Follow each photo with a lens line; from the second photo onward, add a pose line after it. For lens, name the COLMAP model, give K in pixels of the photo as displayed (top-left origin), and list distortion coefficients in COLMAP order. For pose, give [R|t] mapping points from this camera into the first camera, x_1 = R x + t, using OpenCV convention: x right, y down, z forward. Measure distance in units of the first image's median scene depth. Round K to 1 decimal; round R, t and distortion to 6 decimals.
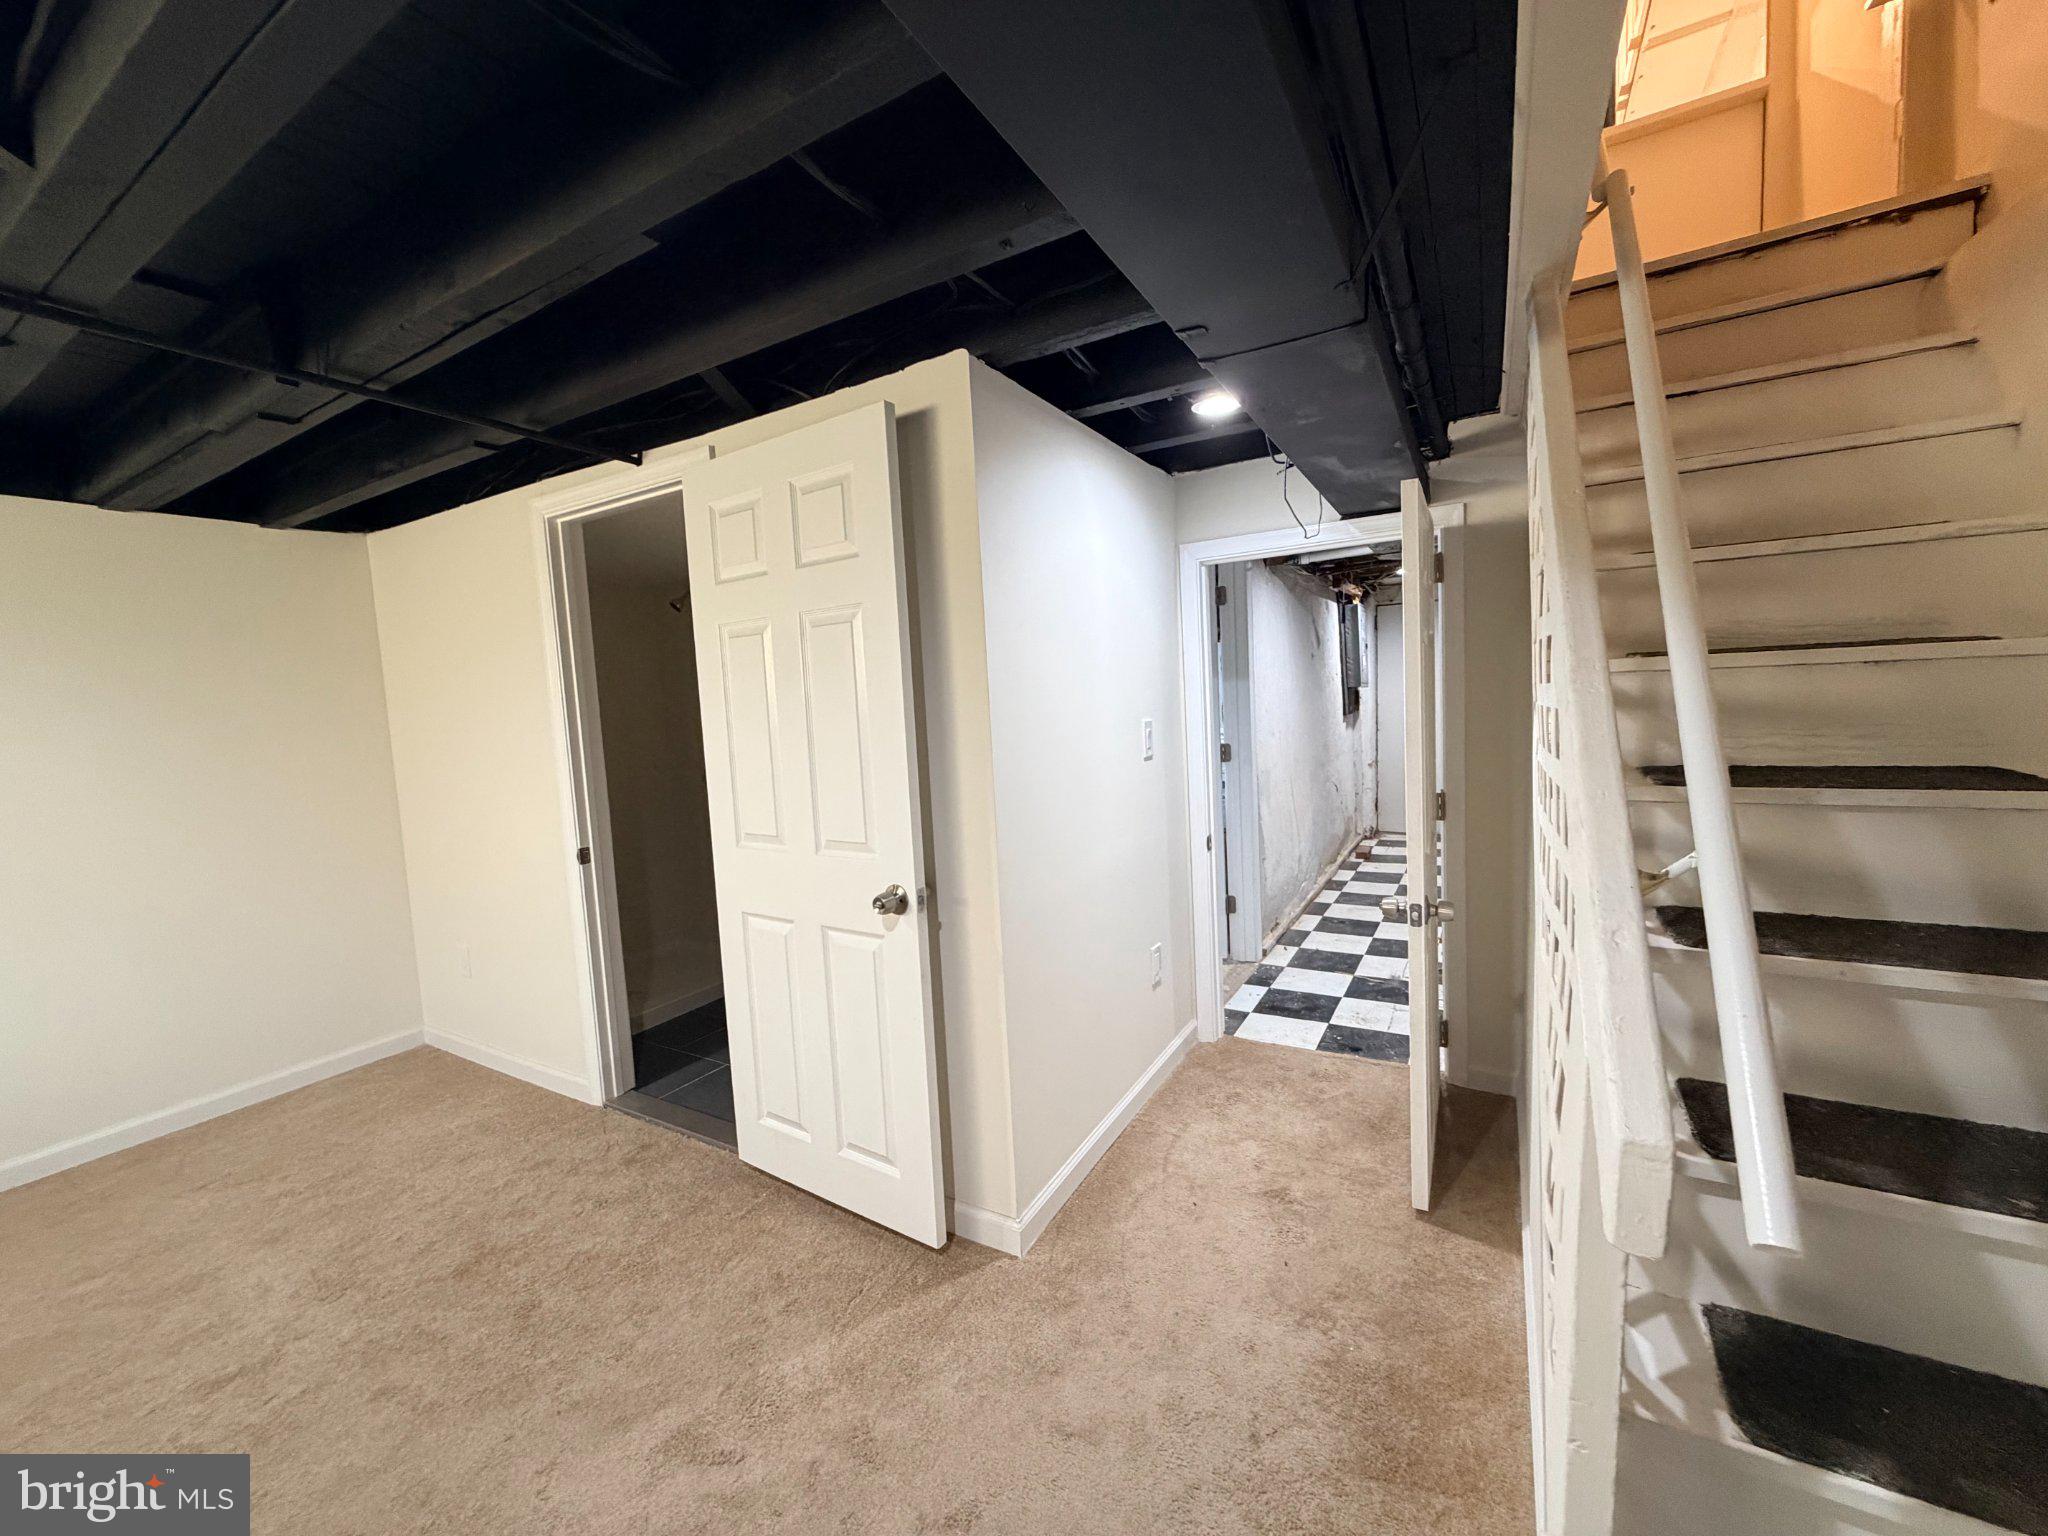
lens RADIAL K [[815.5, 0, 1021.2], [0, 815.5, 766.3], [0, 0, 1]] dist [-0.000109, -0.000347]
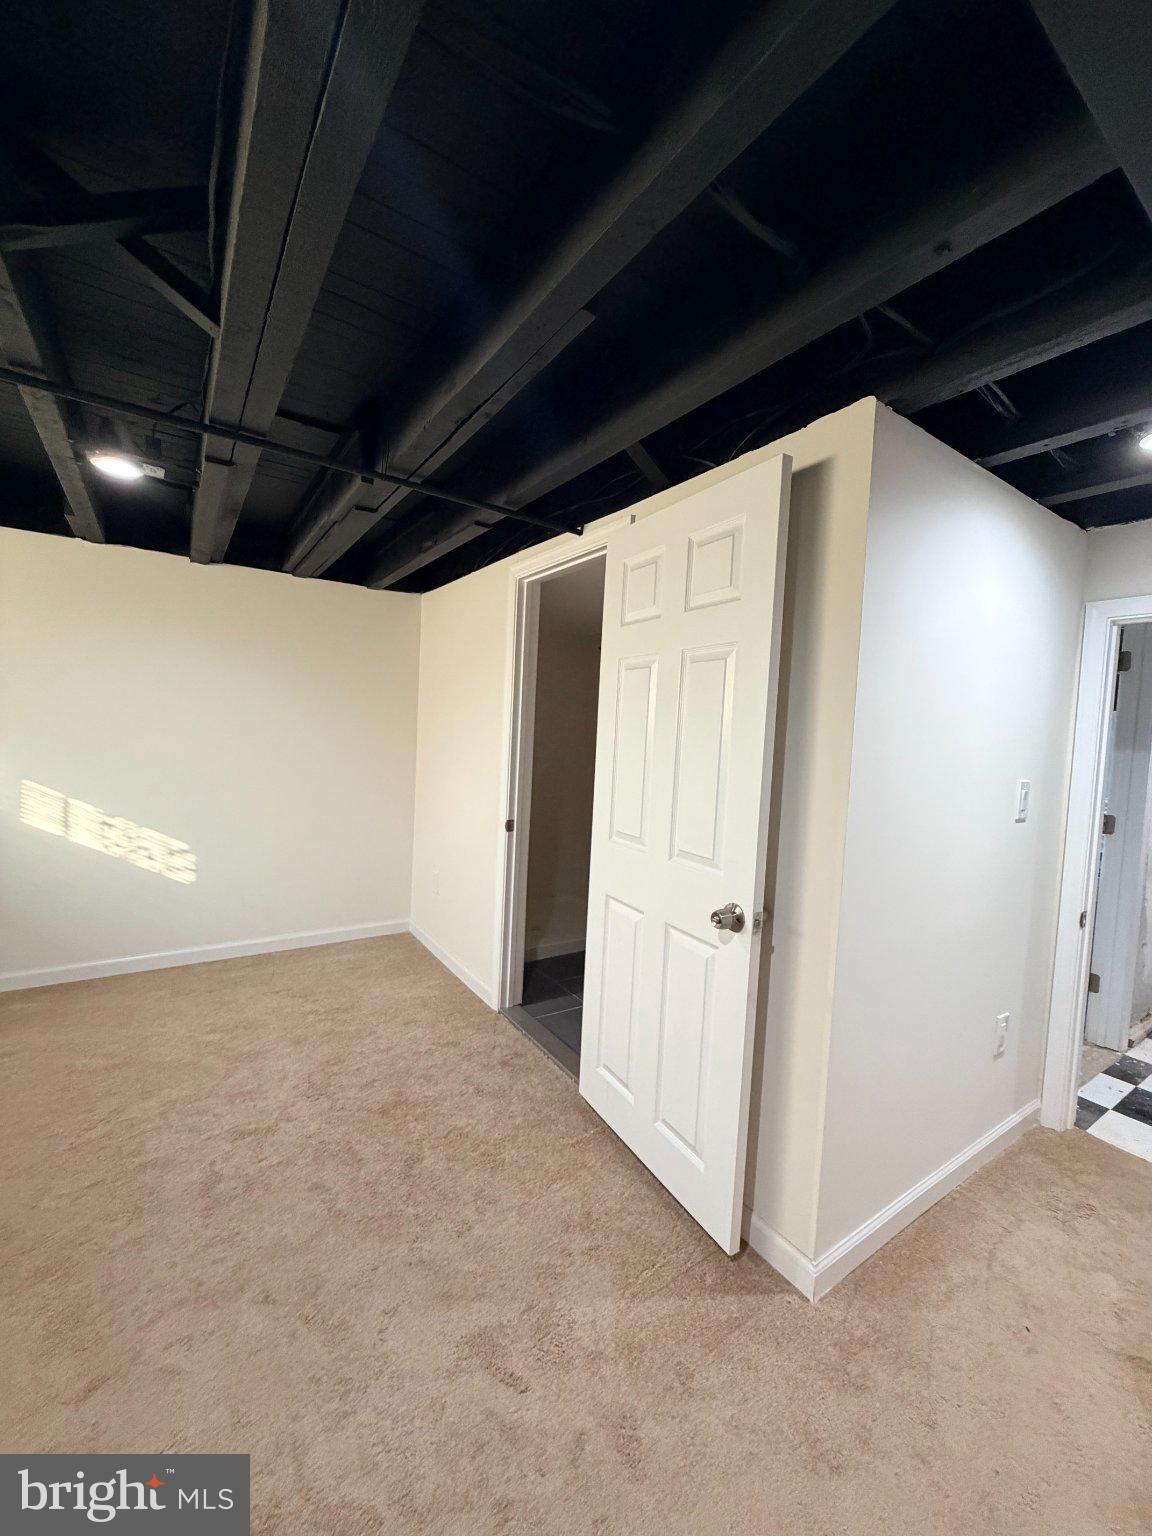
lens RADIAL K [[611.6, 0, 577.4], [0, 611.6, 766.1], [0, 0, 1]] dist [-0.000109, -0.000347]
pose [[0.897040, 0.119970, -0.425354, -0.017126], [-0.131337, 0.991334, 0.002623, -0.007982], [0.421983, 0.053511, 0.905023, 0.158795]]
